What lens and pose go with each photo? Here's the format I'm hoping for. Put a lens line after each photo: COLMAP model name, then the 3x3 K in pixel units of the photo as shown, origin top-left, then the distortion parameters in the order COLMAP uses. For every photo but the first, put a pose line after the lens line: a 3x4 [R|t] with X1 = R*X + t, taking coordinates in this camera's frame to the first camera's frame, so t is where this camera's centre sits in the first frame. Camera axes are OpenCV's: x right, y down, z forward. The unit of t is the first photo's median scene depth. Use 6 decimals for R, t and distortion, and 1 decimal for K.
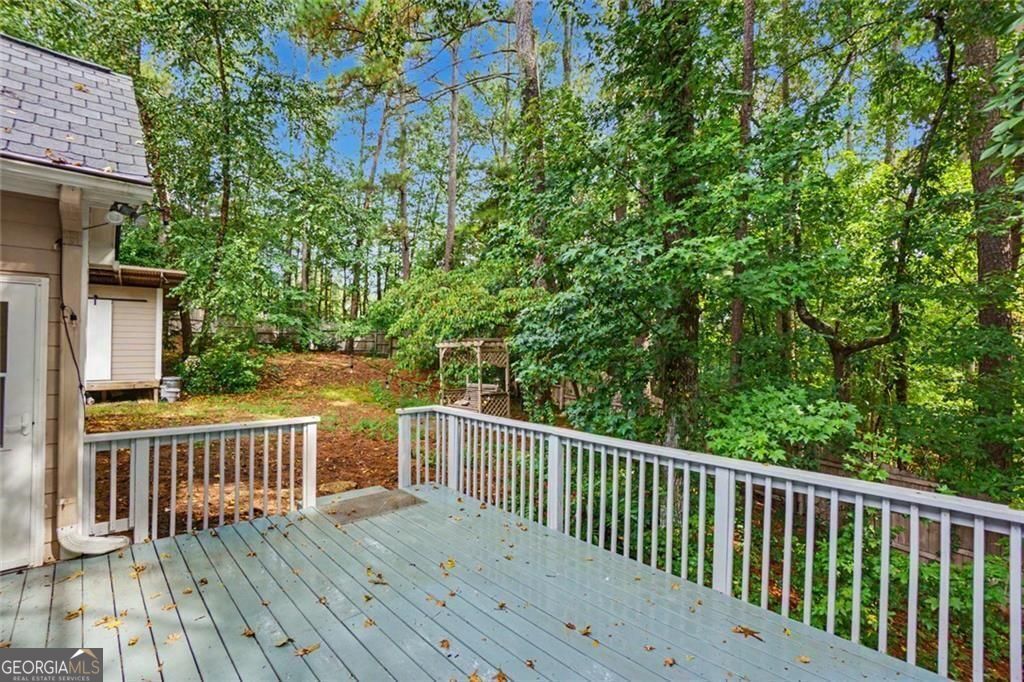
lens RADIAL K [[459.5, 0, 514.5], [0, 459.5, 345.1], [0, 0, 1]] dist [-0.016414, 0.001255]
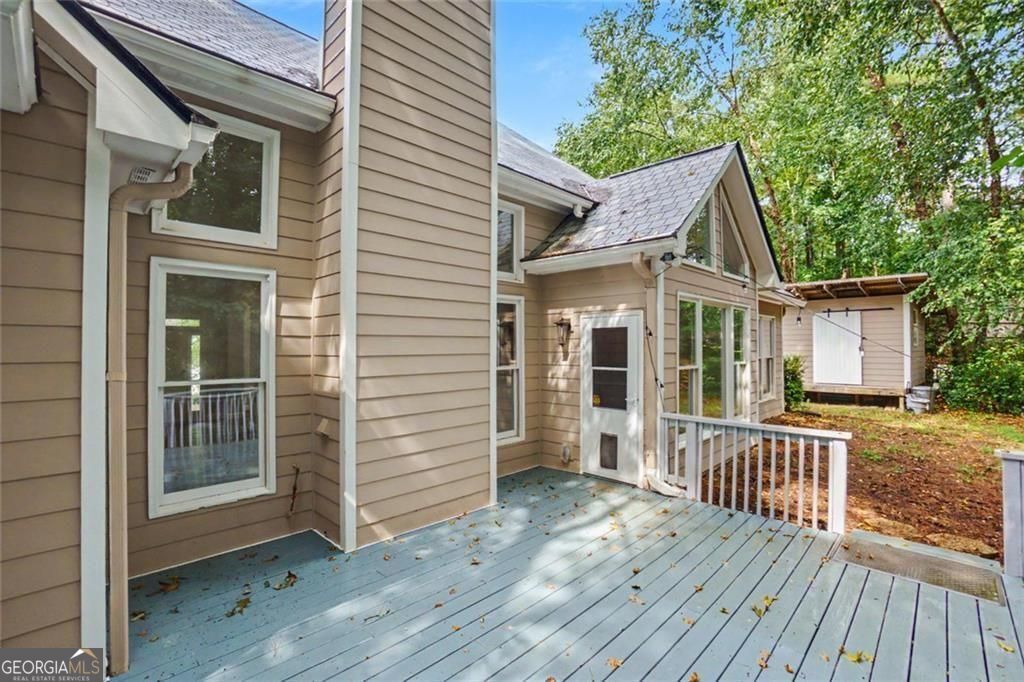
lens RADIAL K [[459.5, 0, 511.2], [0, 459.5, 346.6], [0, 0, 1]] dist [-0.016414, 0.001255]
pose [[0.040988, -0.015590, -0.999038, 0.160694], [0.000716, 0.999878, -0.015574, 0.001644], [0.999159, -0.000077, 0.040994, 0.127867]]
